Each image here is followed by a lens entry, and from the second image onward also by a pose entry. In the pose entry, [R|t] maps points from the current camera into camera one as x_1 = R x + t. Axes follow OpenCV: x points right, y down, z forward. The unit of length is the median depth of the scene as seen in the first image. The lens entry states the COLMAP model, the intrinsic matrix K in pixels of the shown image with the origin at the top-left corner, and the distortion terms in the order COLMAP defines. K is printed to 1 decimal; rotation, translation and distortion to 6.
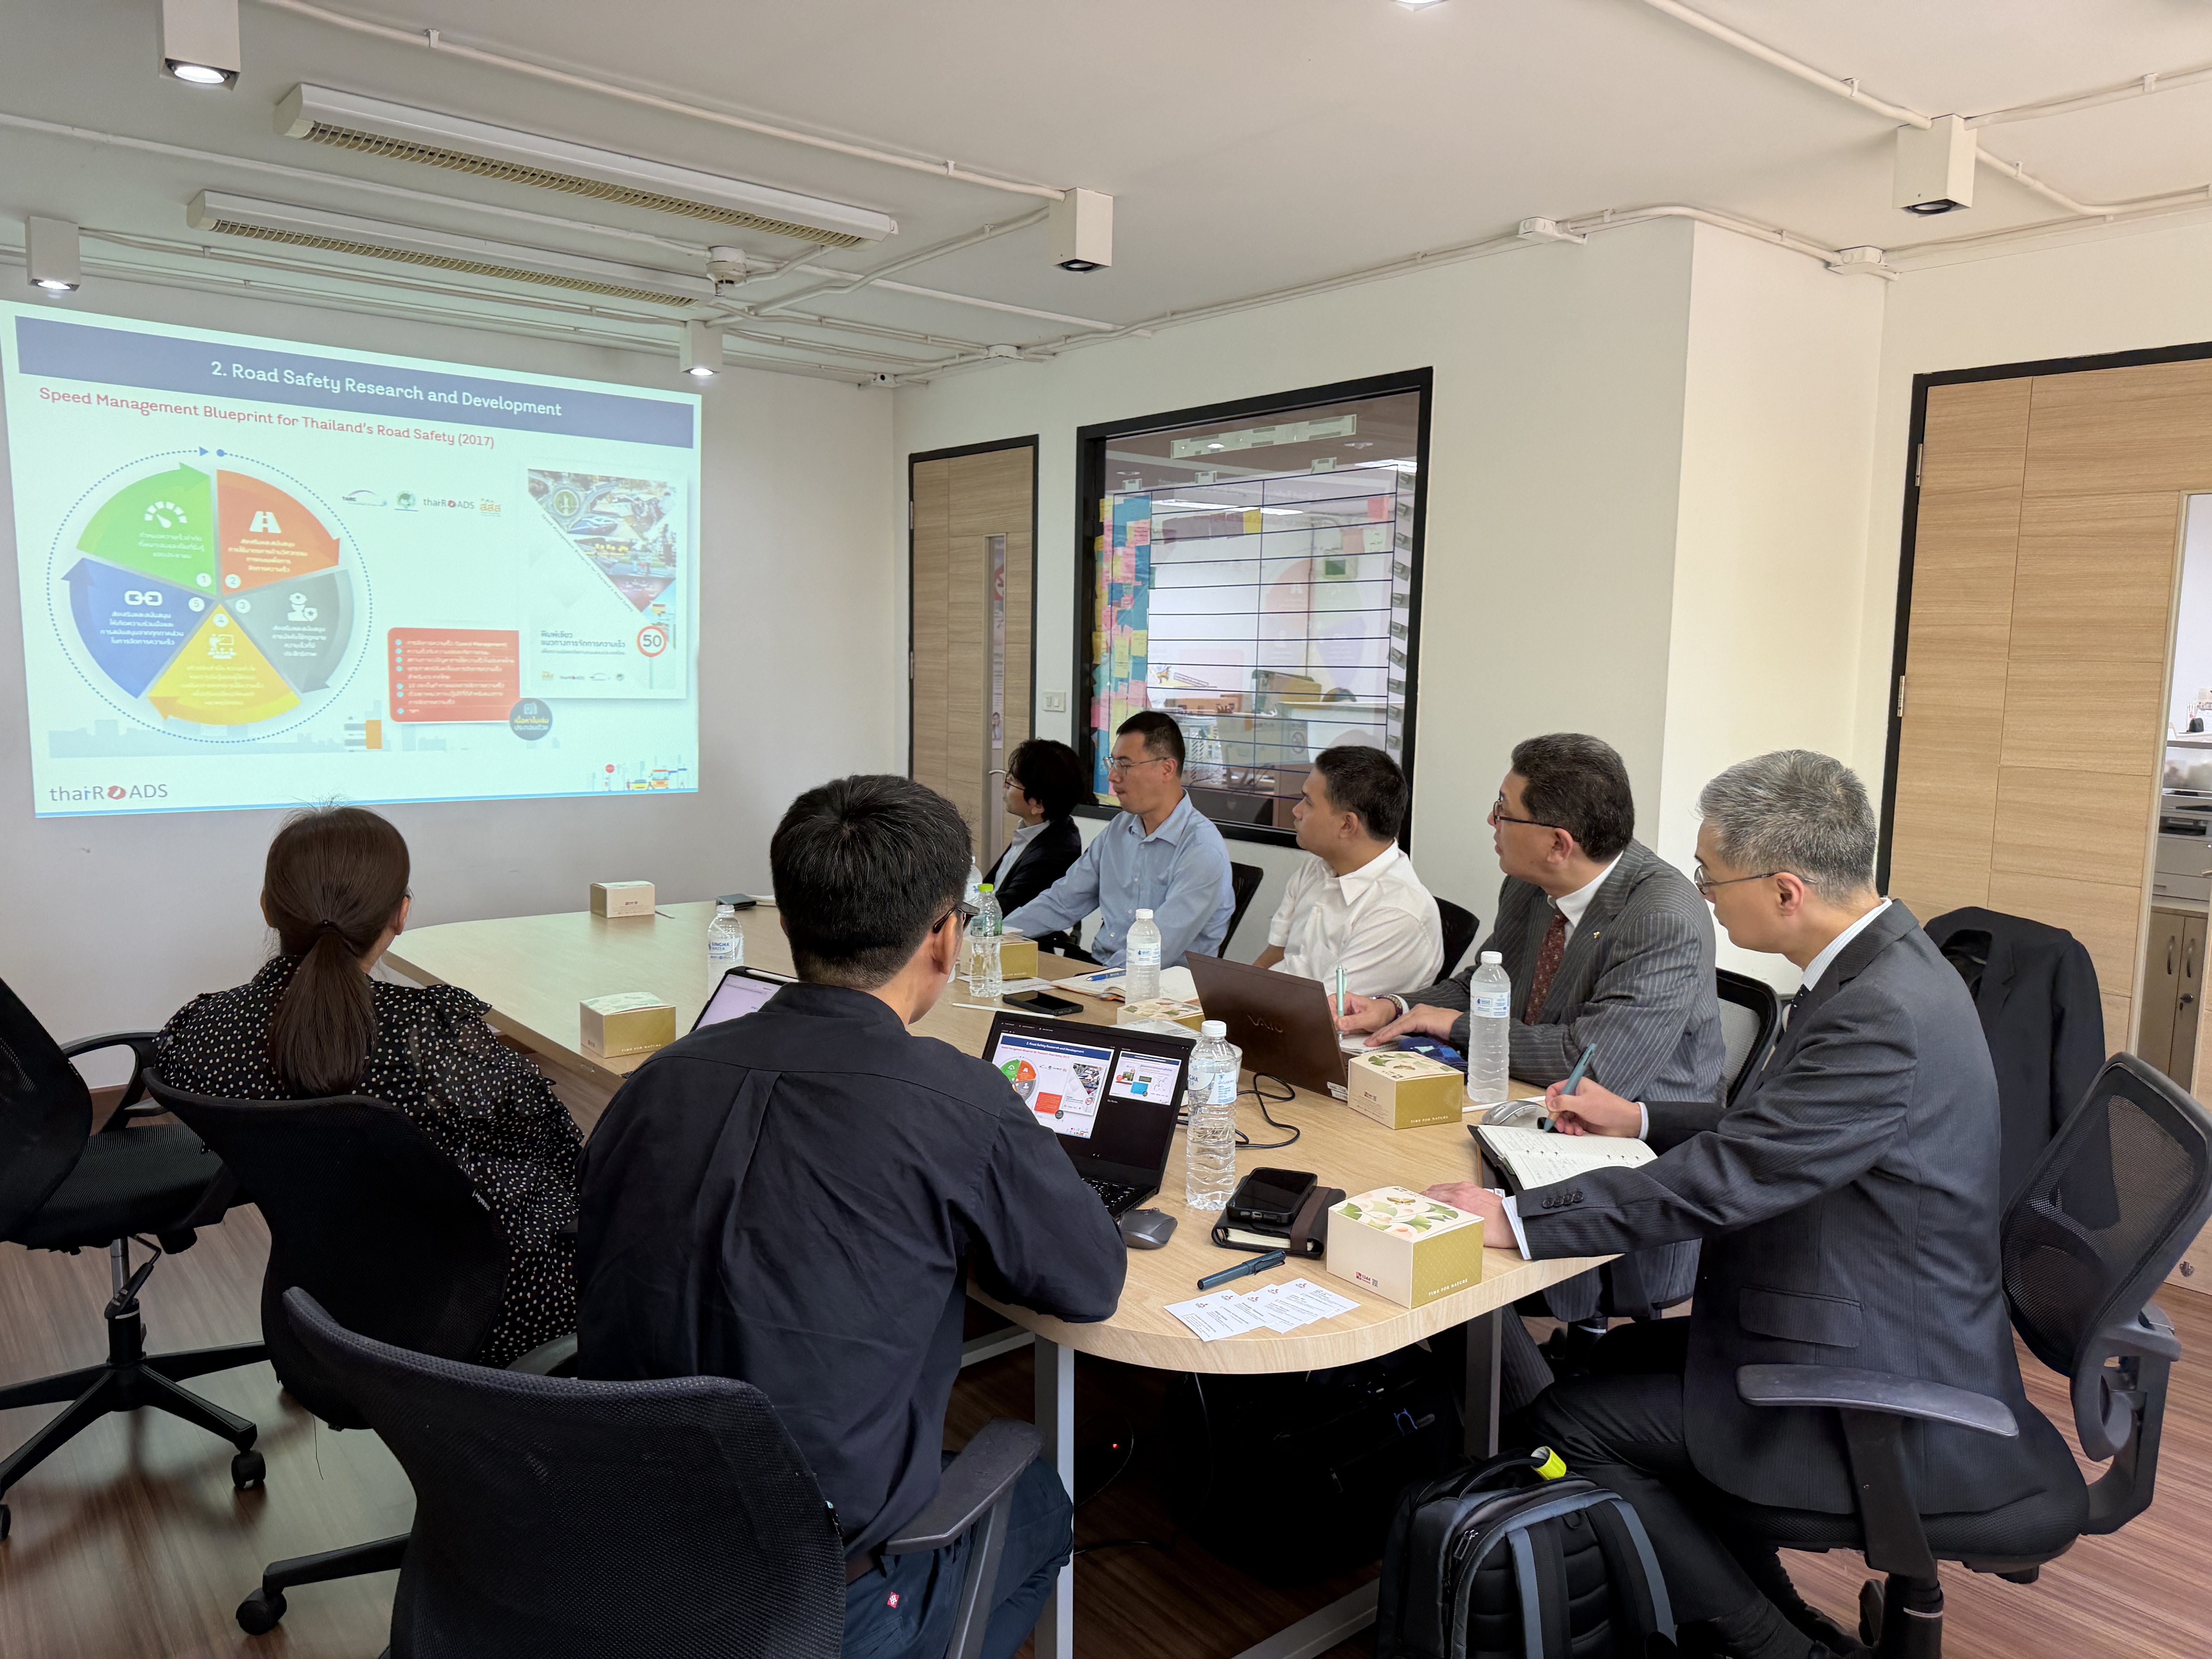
lens RADIAL K [[1573.6, 0, 1090.5], [0, 1573.6, 837.7], [0, 0, 1]] dist [0.002785, -0.003134]
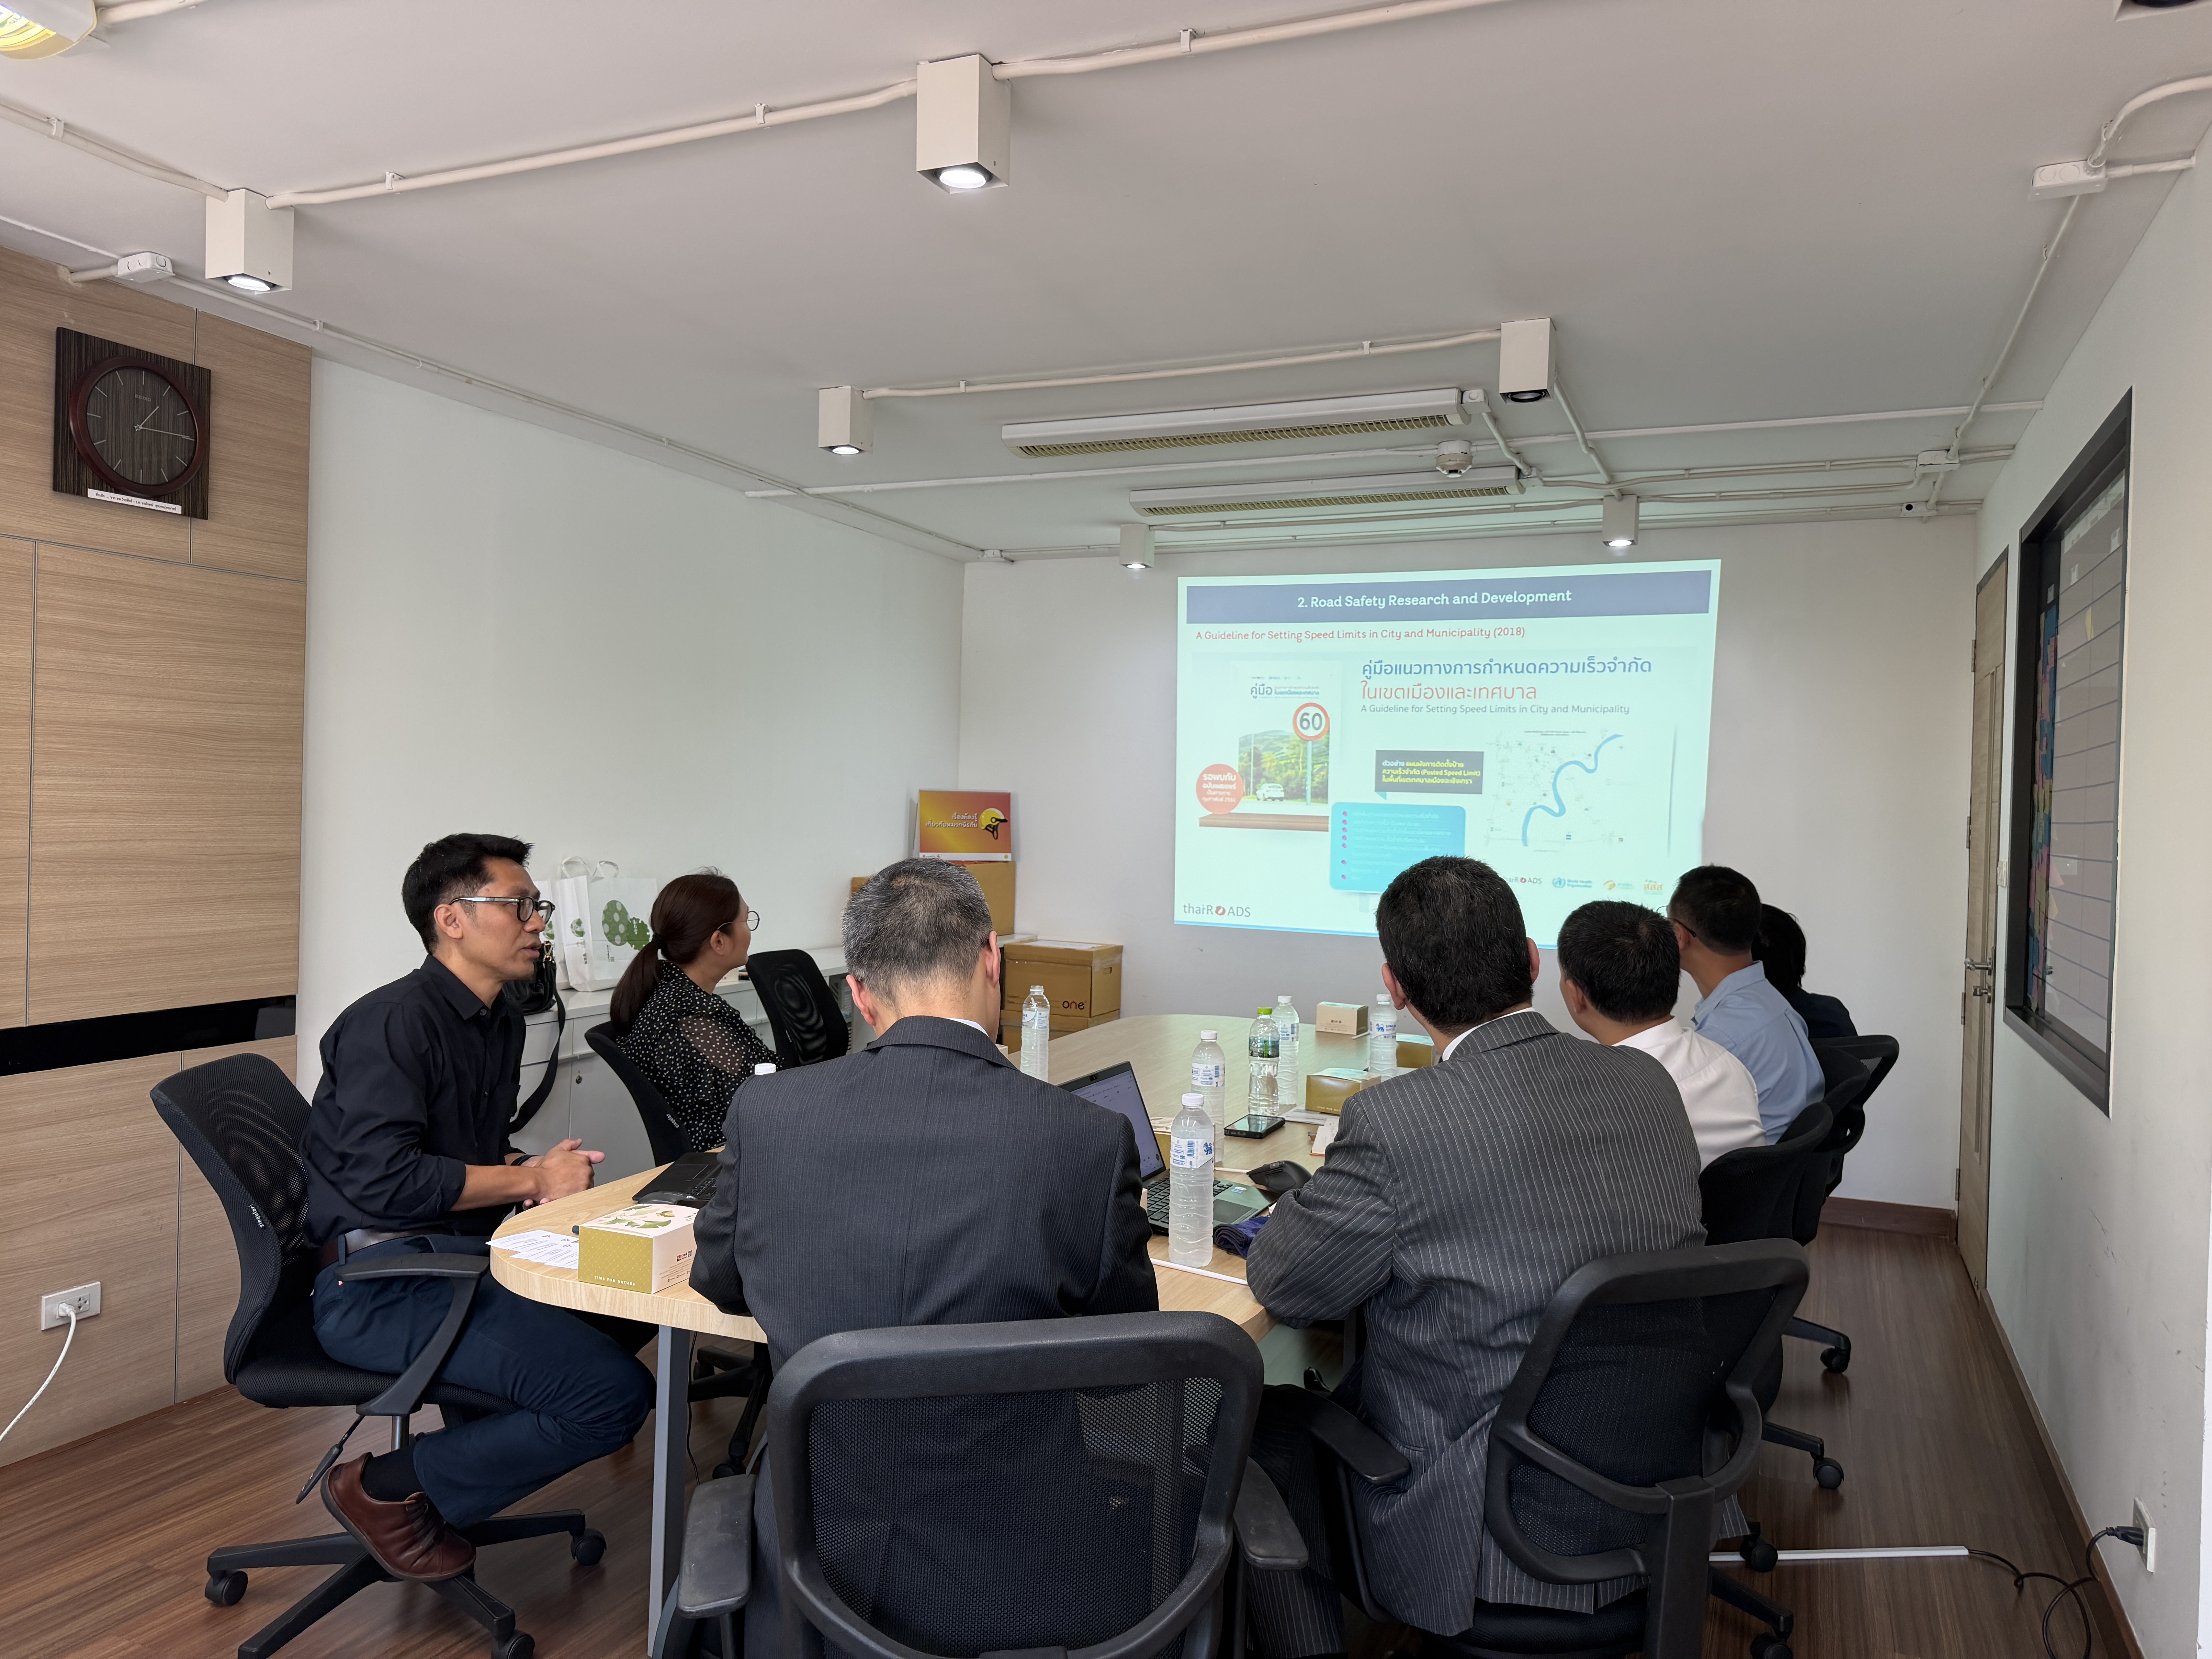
lens RADIAL K [[1513.1, 0, 1106.0], [0, 1513.1, 829.5], [0, 0, 1]] dist [0.054385, -0.000441]
pose [[0.476022, 0.004800, -0.879420, 0.511091], [-0.117679, 0.991340, -0.058288, -0.009807], [0.871524, 0.131236, 0.472464, 0.267128]]
